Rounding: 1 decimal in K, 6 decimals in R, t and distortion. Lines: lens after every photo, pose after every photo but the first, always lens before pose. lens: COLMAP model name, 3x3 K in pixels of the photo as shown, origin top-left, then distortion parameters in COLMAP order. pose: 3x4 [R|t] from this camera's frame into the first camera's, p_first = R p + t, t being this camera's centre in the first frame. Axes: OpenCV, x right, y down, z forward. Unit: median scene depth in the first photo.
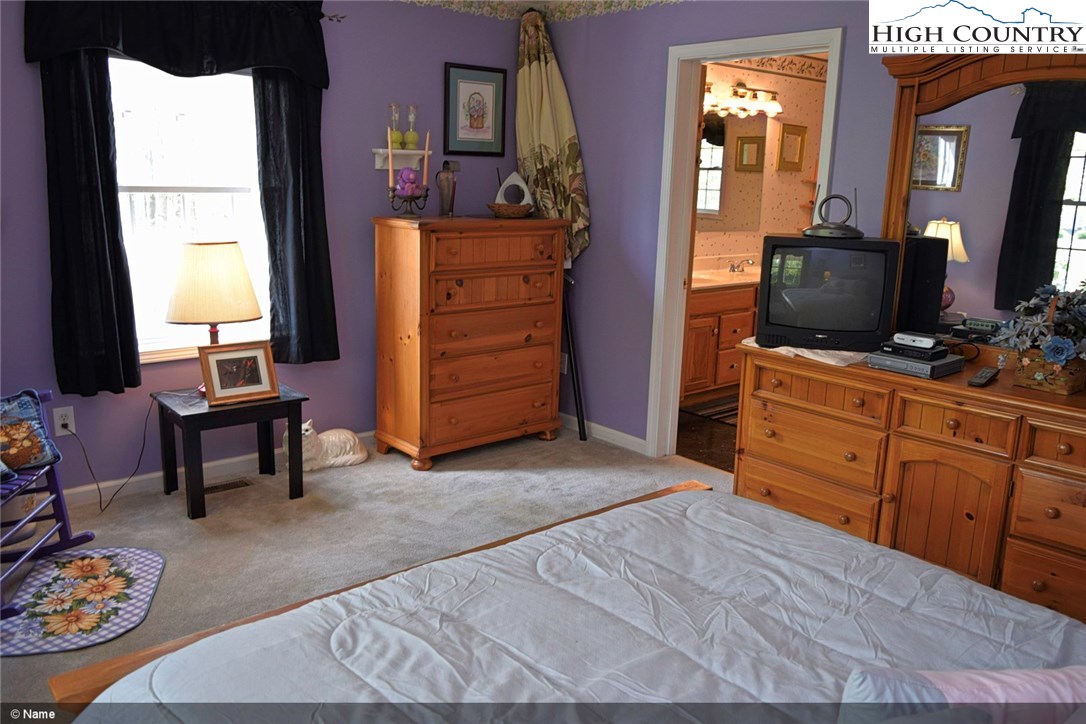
lens RADIAL K [[844.1, 0, 546.7], [0, 844.1, 362.5], [0, 0, 1]] dist [-0.022100, 0.011583]
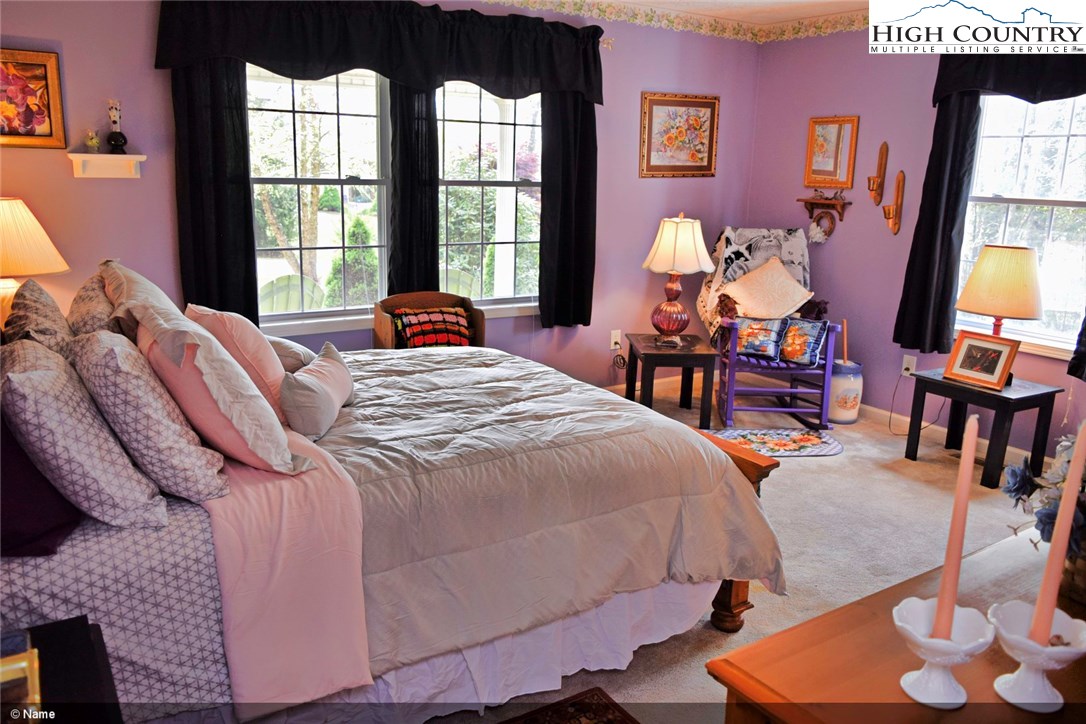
lens RADIAL K [[844.1, 0, 547.0], [0, 844.1, 362.5], [0, 0, 1]] dist [-0.022100, 0.011583]
pose [[-0.134834, 0.193547, -0.971782, 0.967312], [-0.238700, 0.945510, 0.221434, -0.113330], [0.961687, 0.261821, -0.081288, 0.627329]]
